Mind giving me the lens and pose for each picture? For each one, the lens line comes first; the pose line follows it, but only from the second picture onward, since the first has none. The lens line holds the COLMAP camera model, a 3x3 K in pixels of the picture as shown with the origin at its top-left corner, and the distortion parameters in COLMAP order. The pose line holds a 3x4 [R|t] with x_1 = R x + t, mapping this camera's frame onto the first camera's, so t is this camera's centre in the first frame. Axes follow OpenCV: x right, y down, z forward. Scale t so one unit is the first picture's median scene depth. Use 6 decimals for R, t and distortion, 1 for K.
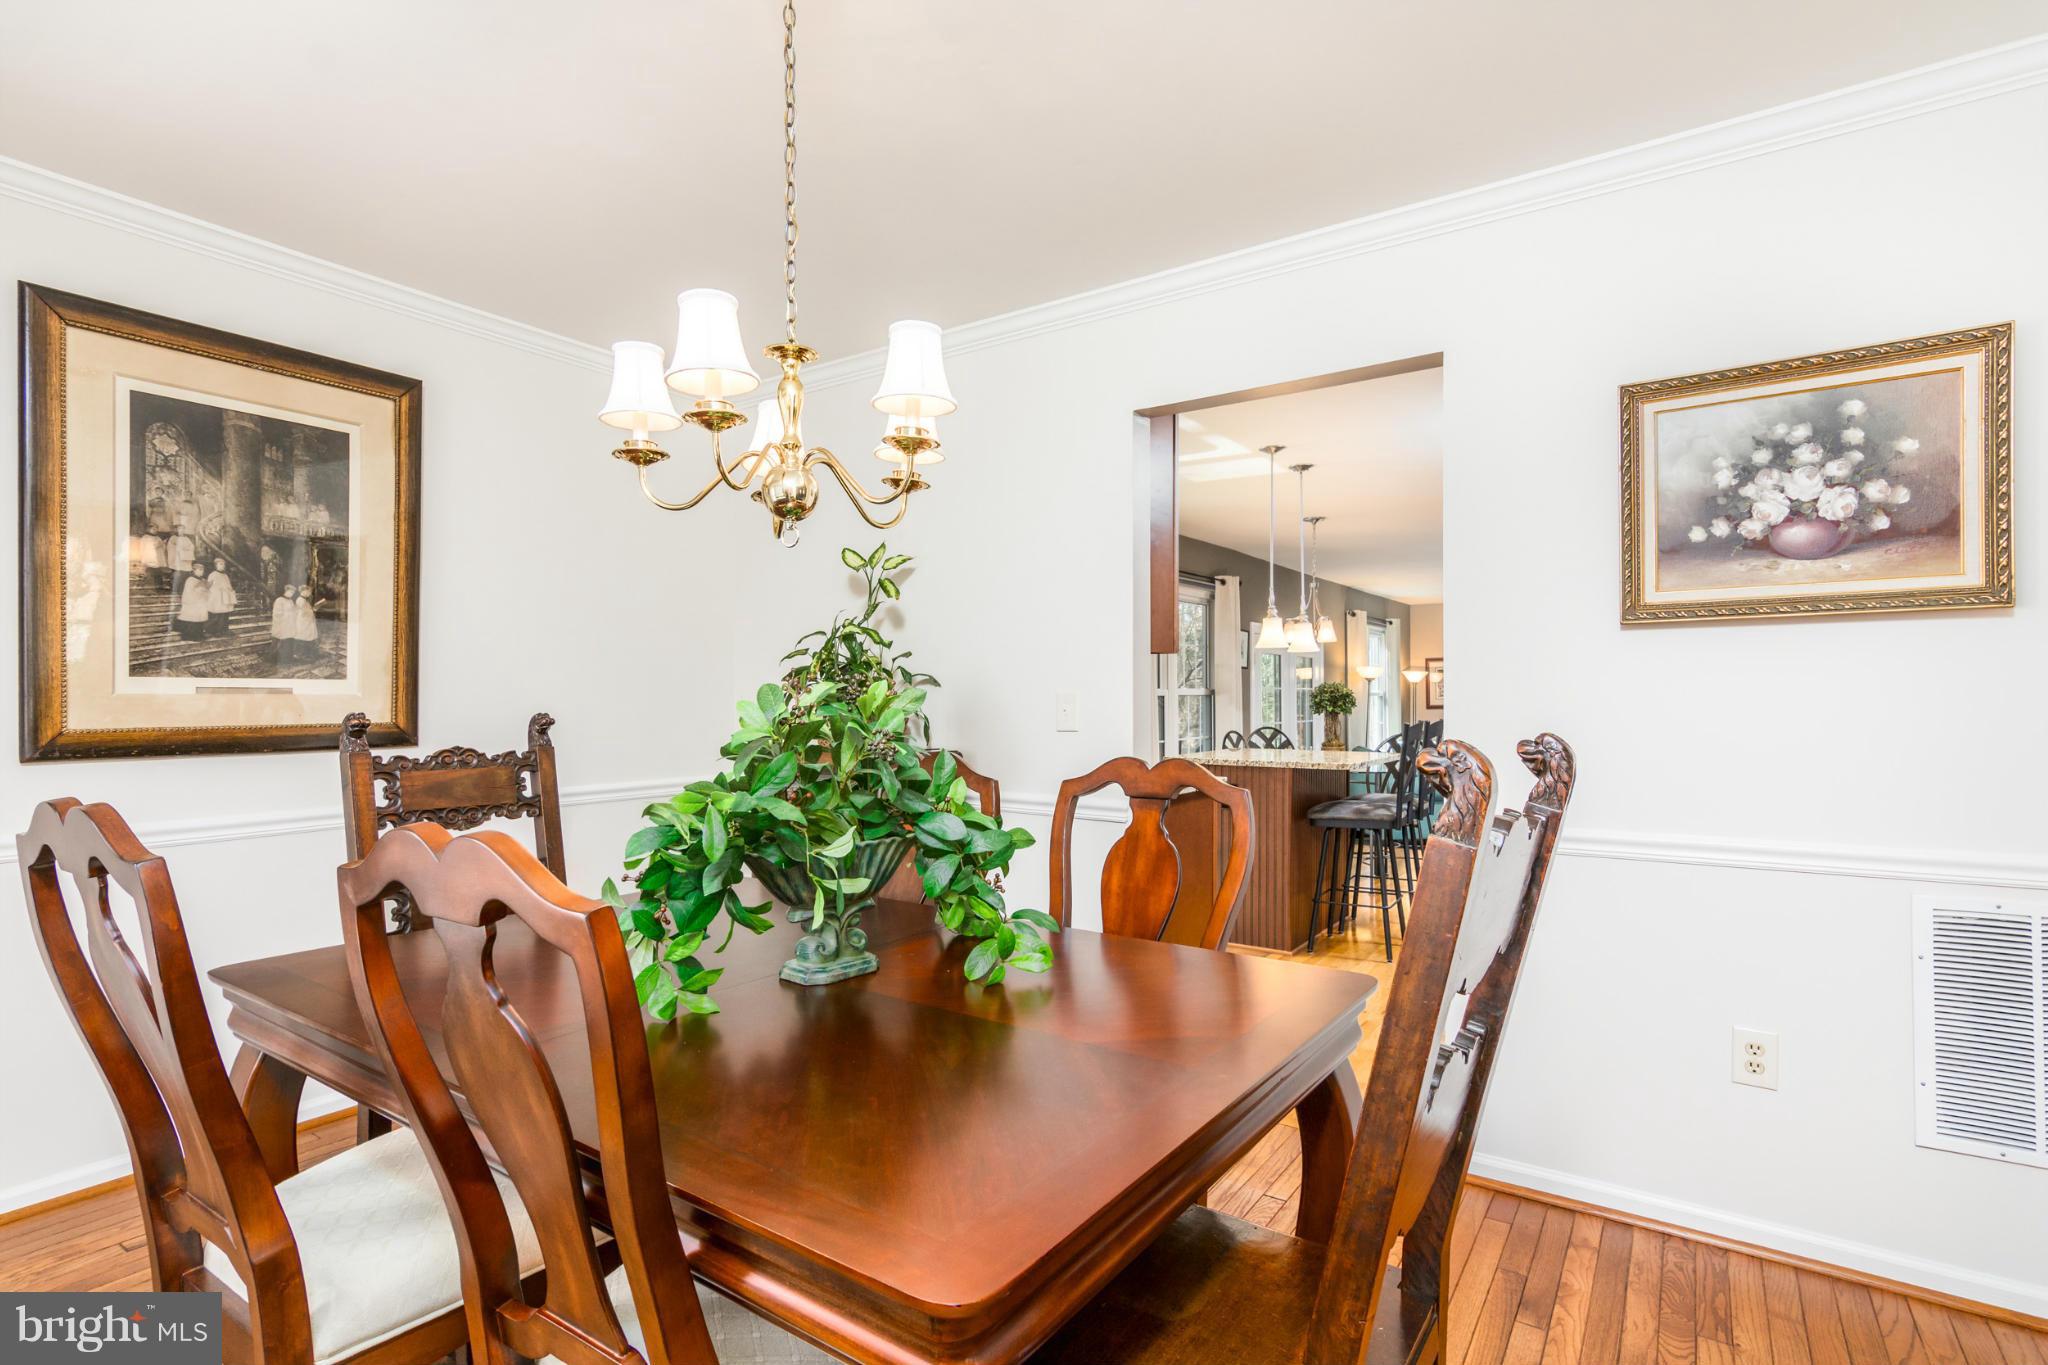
lens RADIAL K [[996.7, 0, 1022.1], [0, 996.7, 690.3], [0, 0, 1]] dist [-0.002412, 0.003797]
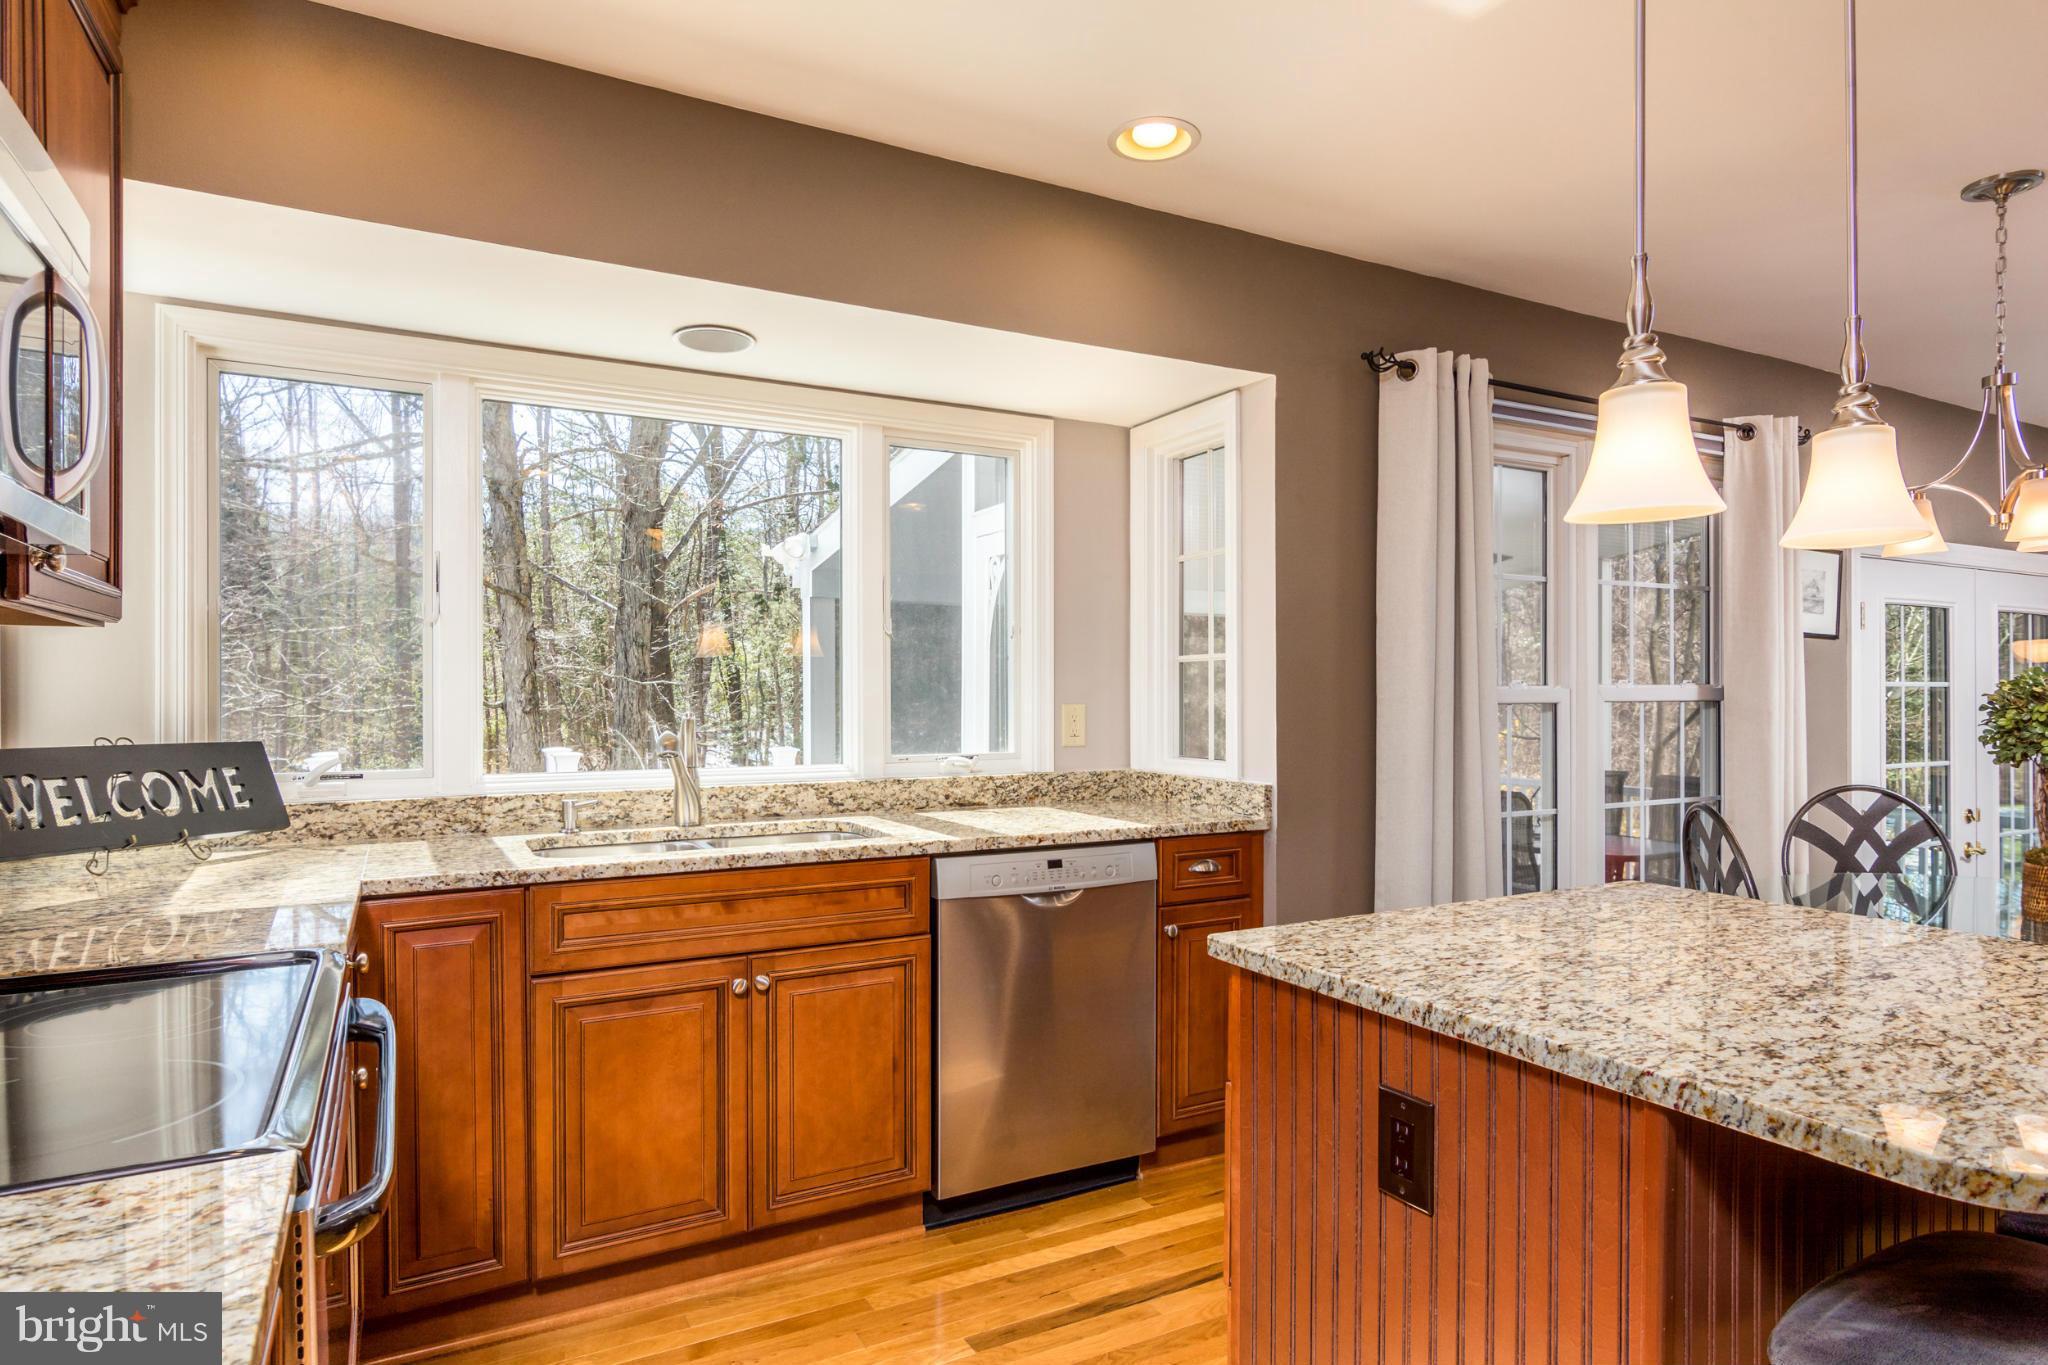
lens RADIAL K [[1138.3, 0, 1023.2], [0, 1138.3, 694.2], [0, 0, 1]] dist [0.001543, 0.000334]
pose [[0.888454, -0.000435, -0.458966, 0.076006], [0.002561, 0.999989, 0.004010, -0.000373], [0.458959, -0.004739, 0.888445, 0.218726]]
